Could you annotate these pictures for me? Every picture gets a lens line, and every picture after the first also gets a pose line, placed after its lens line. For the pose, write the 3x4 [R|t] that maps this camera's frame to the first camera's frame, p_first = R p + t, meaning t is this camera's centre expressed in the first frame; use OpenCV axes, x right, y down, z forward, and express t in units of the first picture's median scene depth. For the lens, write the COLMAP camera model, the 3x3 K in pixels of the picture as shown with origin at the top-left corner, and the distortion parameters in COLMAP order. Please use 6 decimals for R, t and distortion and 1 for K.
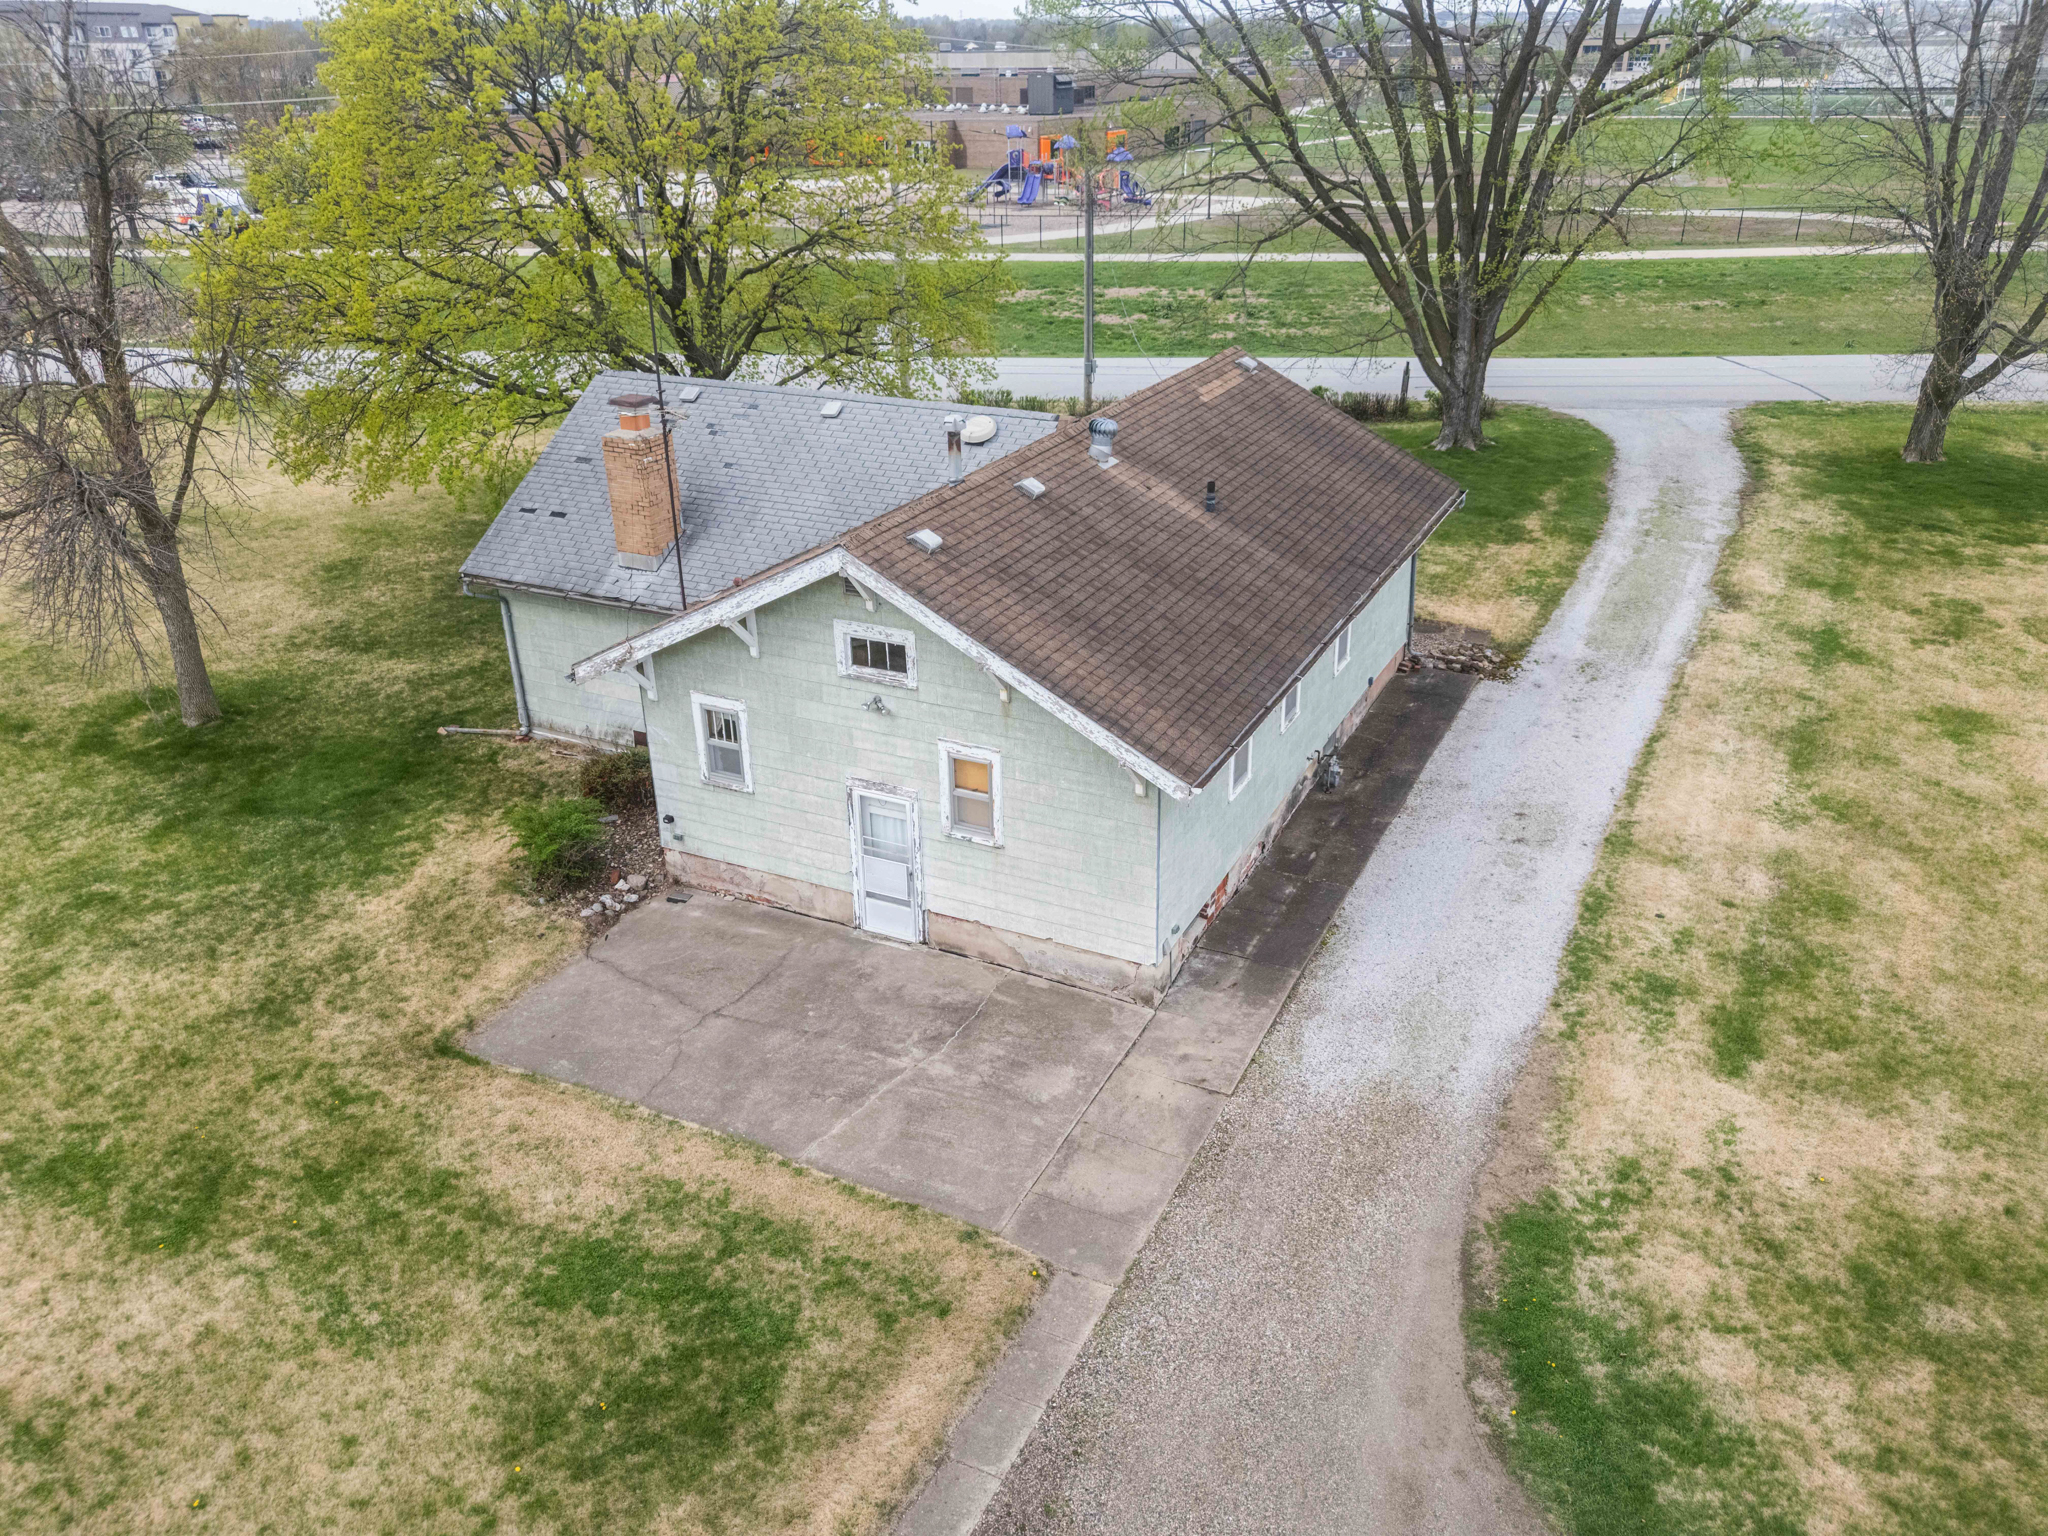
lens RADIAL K [[1500.7, 0, 1031.5], [0, 1500.7, 773.0], [0, 0, 1]] dist [0.075873, -0.070657]
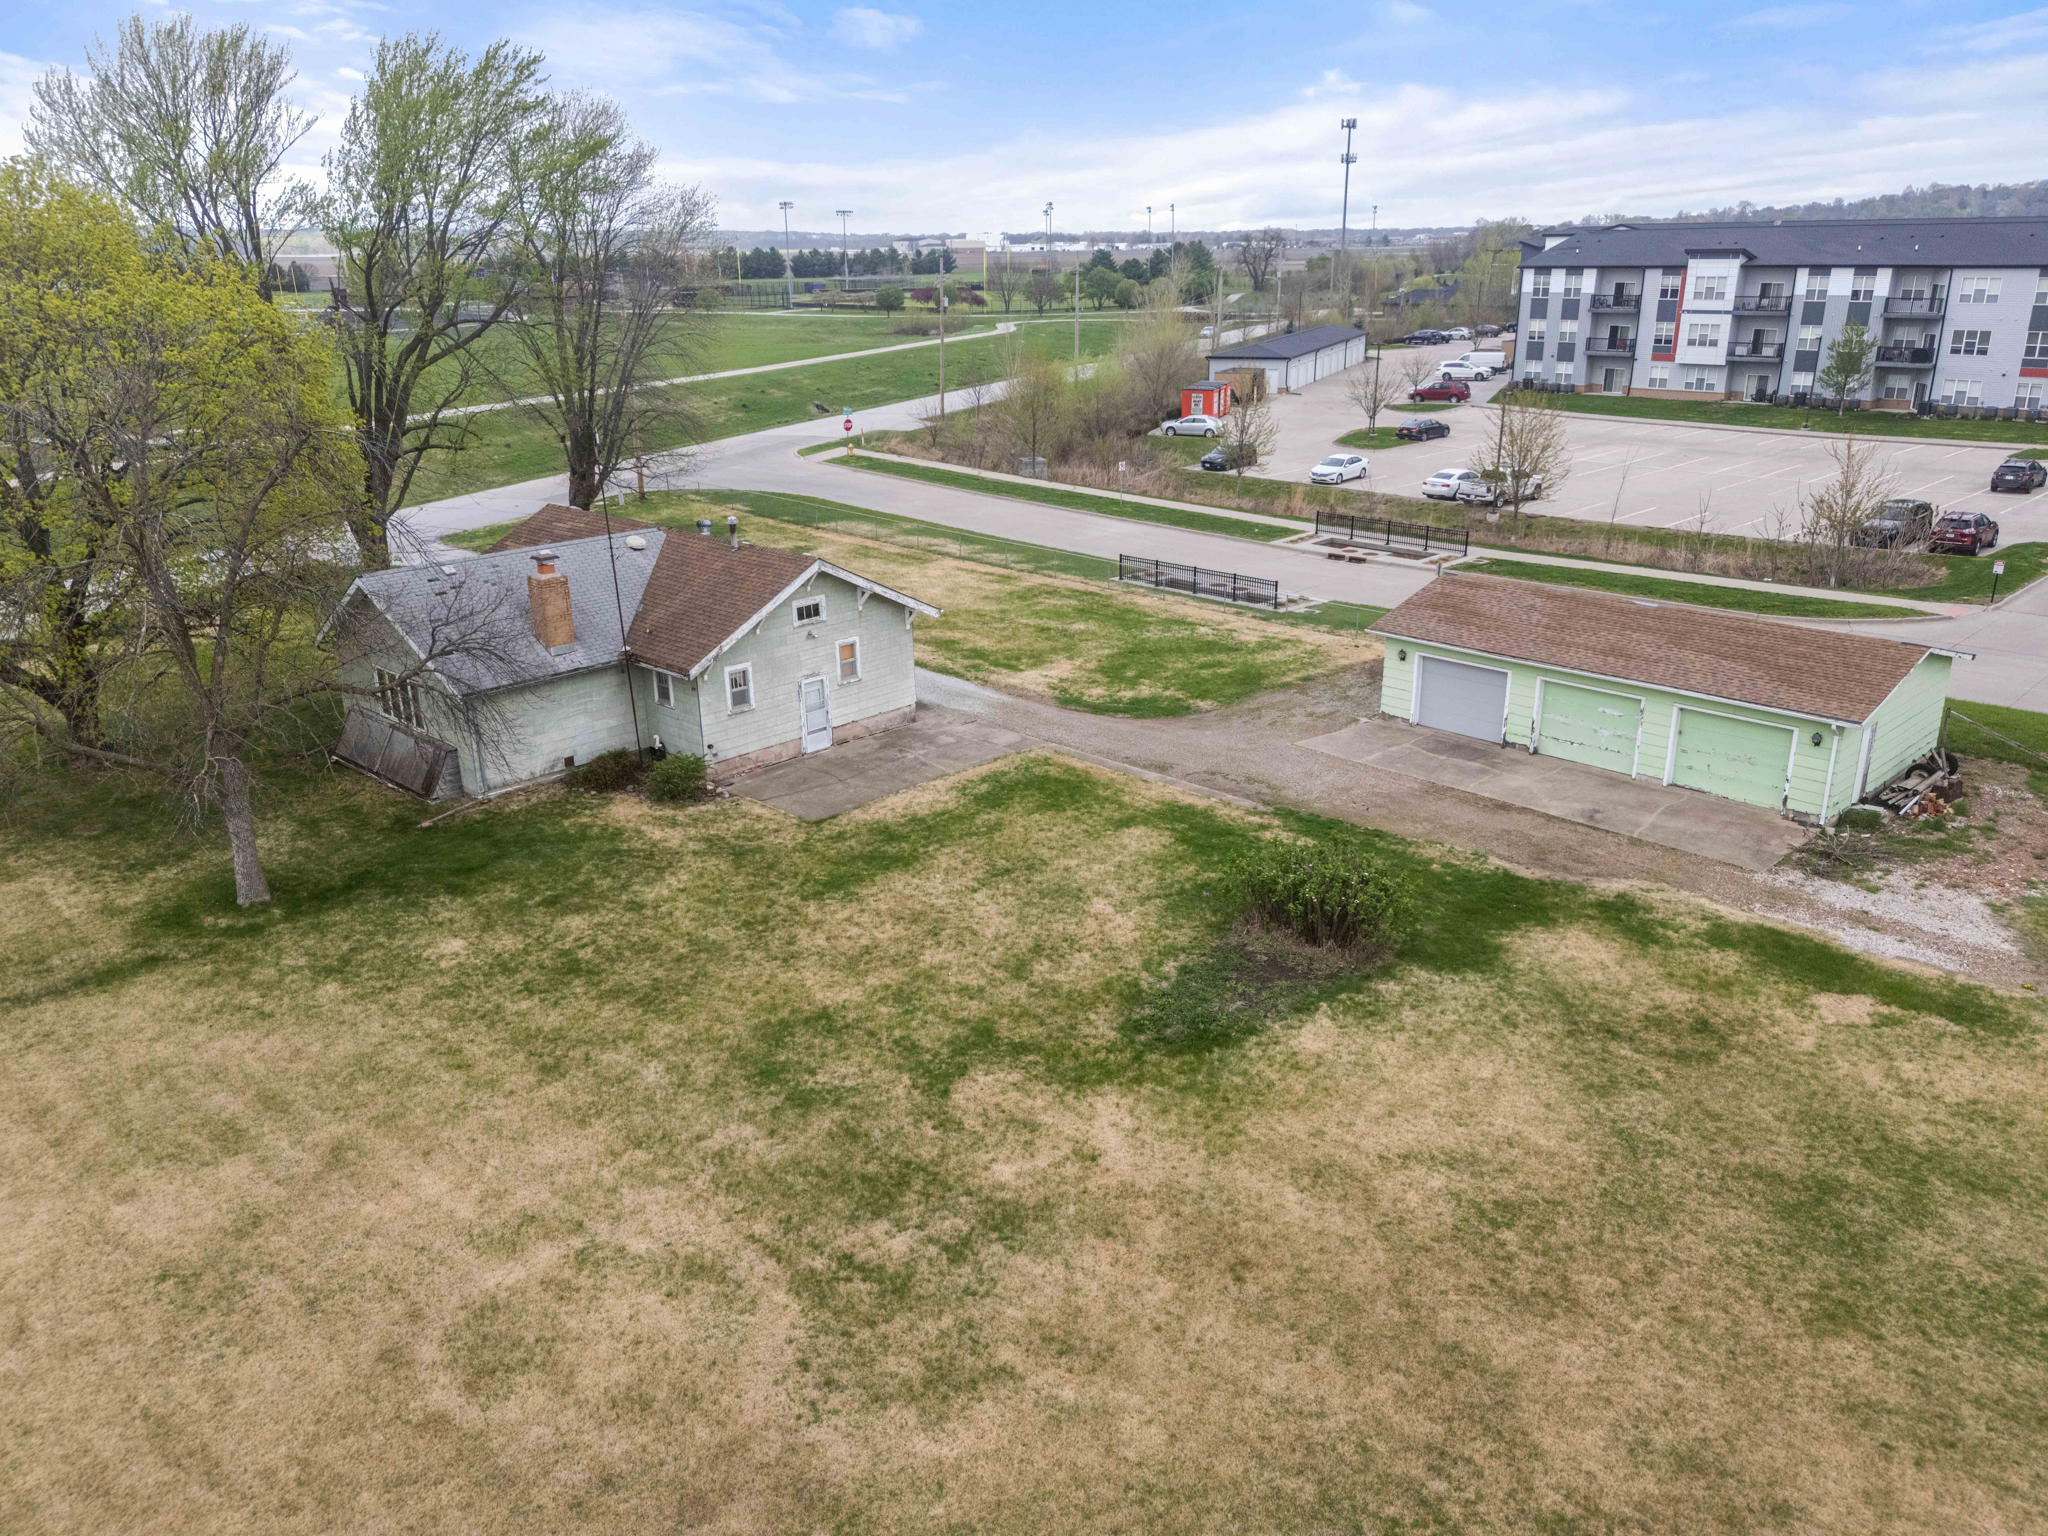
lens RADIAL K [[1500.7, 0, 1035.5], [0, 1500.7, 775.5], [0, 0, 1]] dist [0.075873, -0.070657]
pose [[0.292462, -0.311261, 0.904203, -1.911488], [0.420897, 0.890931, 0.170554, -0.091032], [-0.858669, 0.330695, 0.391572, -0.084582]]
